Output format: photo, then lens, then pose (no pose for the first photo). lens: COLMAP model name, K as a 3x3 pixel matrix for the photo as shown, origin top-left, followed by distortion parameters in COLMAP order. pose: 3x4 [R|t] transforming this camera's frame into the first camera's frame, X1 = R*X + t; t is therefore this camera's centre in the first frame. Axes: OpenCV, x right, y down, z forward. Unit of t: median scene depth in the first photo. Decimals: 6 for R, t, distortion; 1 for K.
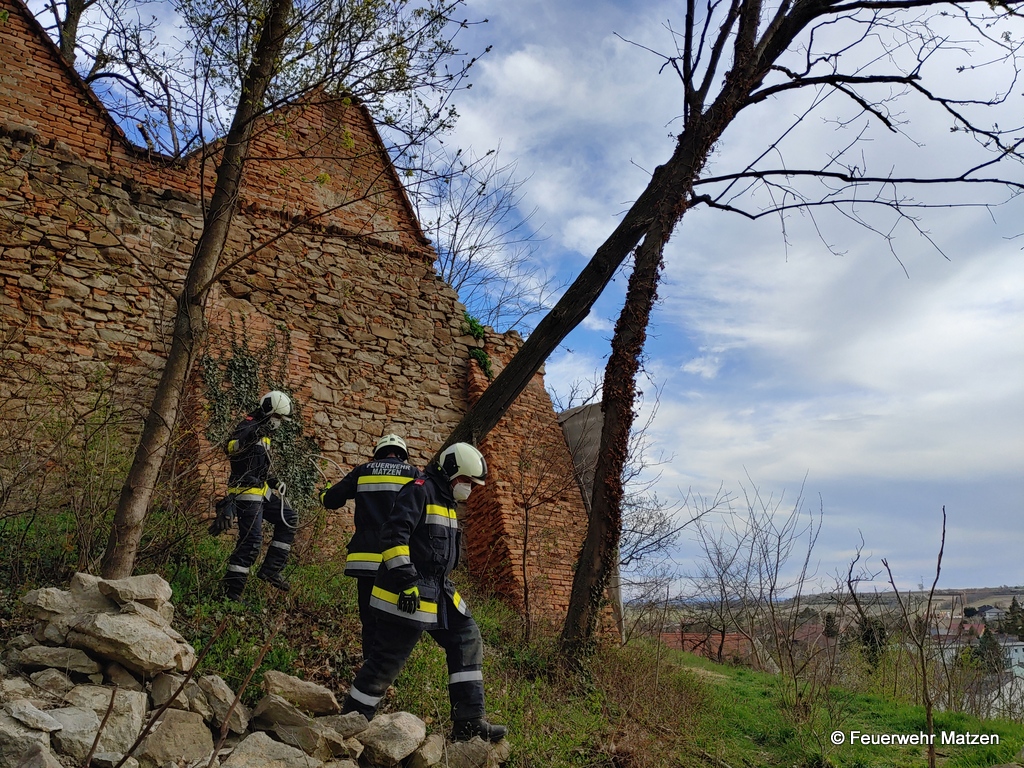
lens RADIAL K [[774.7, 0, 515.8], [0, 774.7, 402.6], [0, 0, 1]] dist [0.048528, -0.035380]
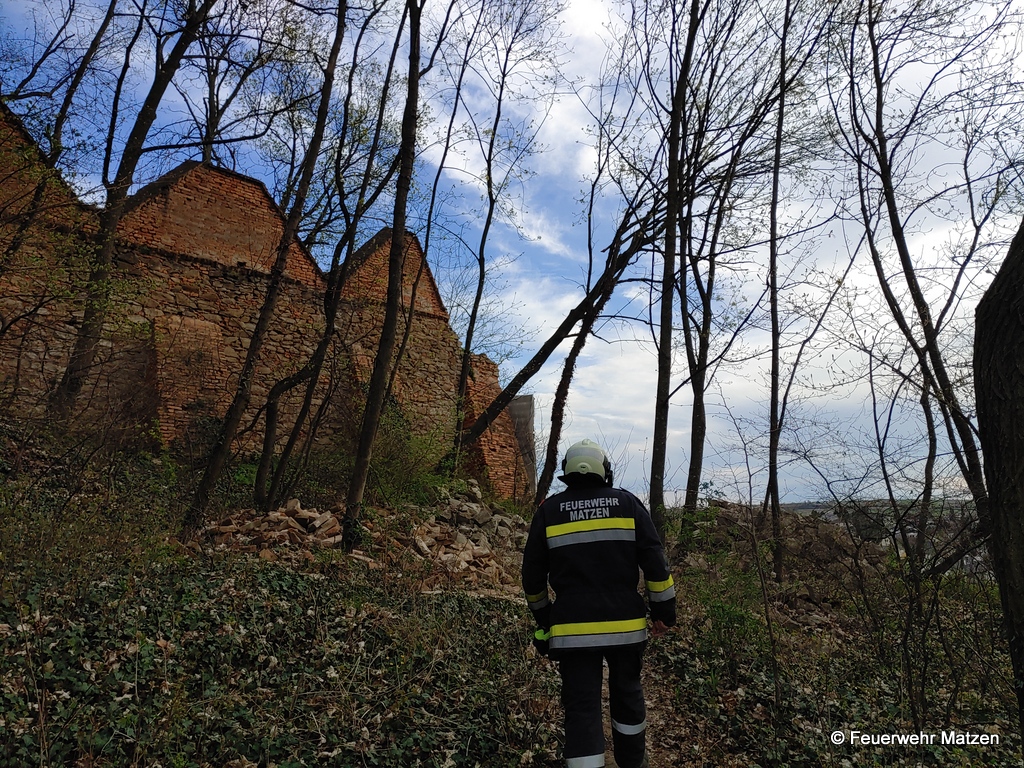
lens RADIAL K [[774.7, 0, 518.0], [0, 774.7, 380.6], [0, 0, 1]] dist [0.048528, -0.035380]
pose [[0.983281, 0.032835, 0.179112, -0.350402], [-0.046448, 0.996298, 0.072342, -0.231199], [-0.176074, -0.079452, 0.981165, -1.143907]]
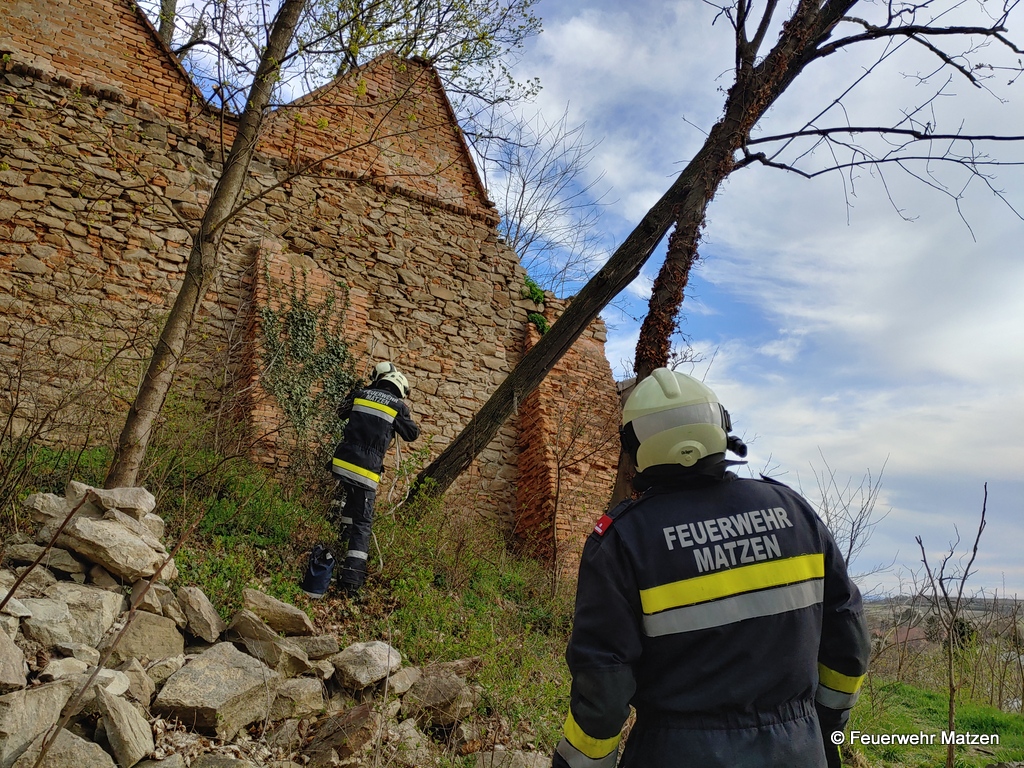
lens RADIAL K [[774.7, 0, 508.3], [0, 774.7, 389.7], [0, 0, 1]] dist [0.048528, -0.035380]
pose [[0.991468, 0.043508, -0.122874, 0.054870], [-0.041507, 0.998961, 0.018798, 0.016008], [0.123564, -0.013537, 0.992244, 0.003417]]
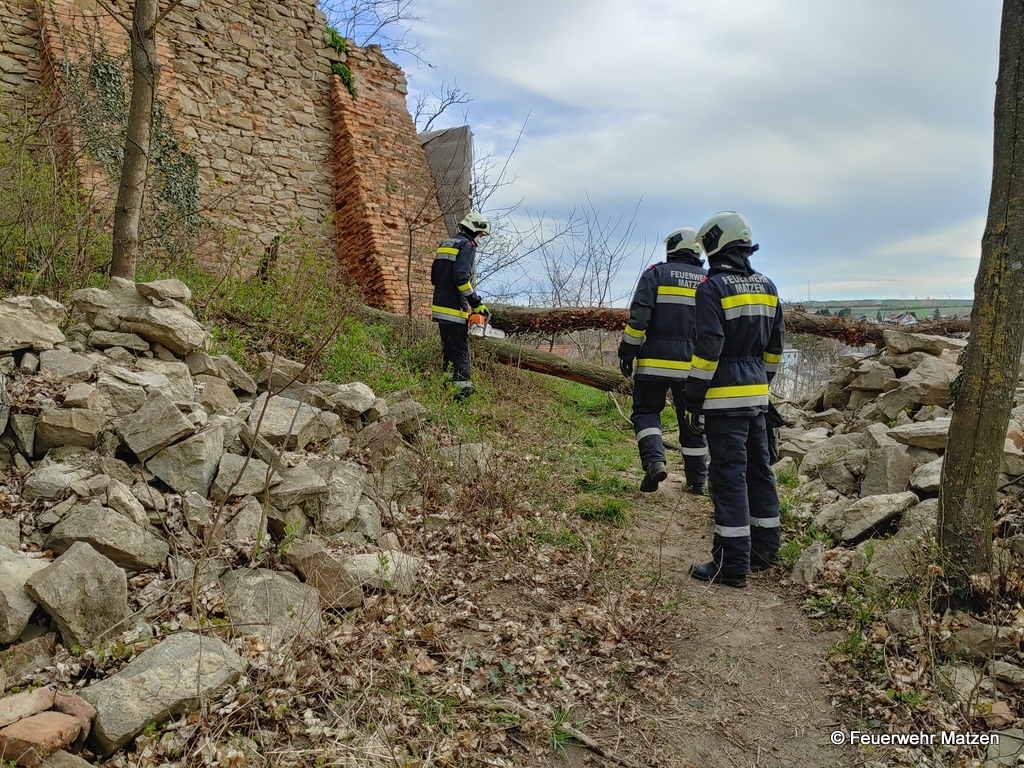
lens RADIAL K [[774.7, 0, 498.3], [0, 774.7, 381.2], [0, 0, 1]] dist [0.048528, -0.035380]
pose [[0.981535, -0.019907, 0.190242, -0.064971], [-0.043089, 0.945995, 0.321304, -0.019928], [-0.186364, -0.323568, 0.927670, -0.119784]]
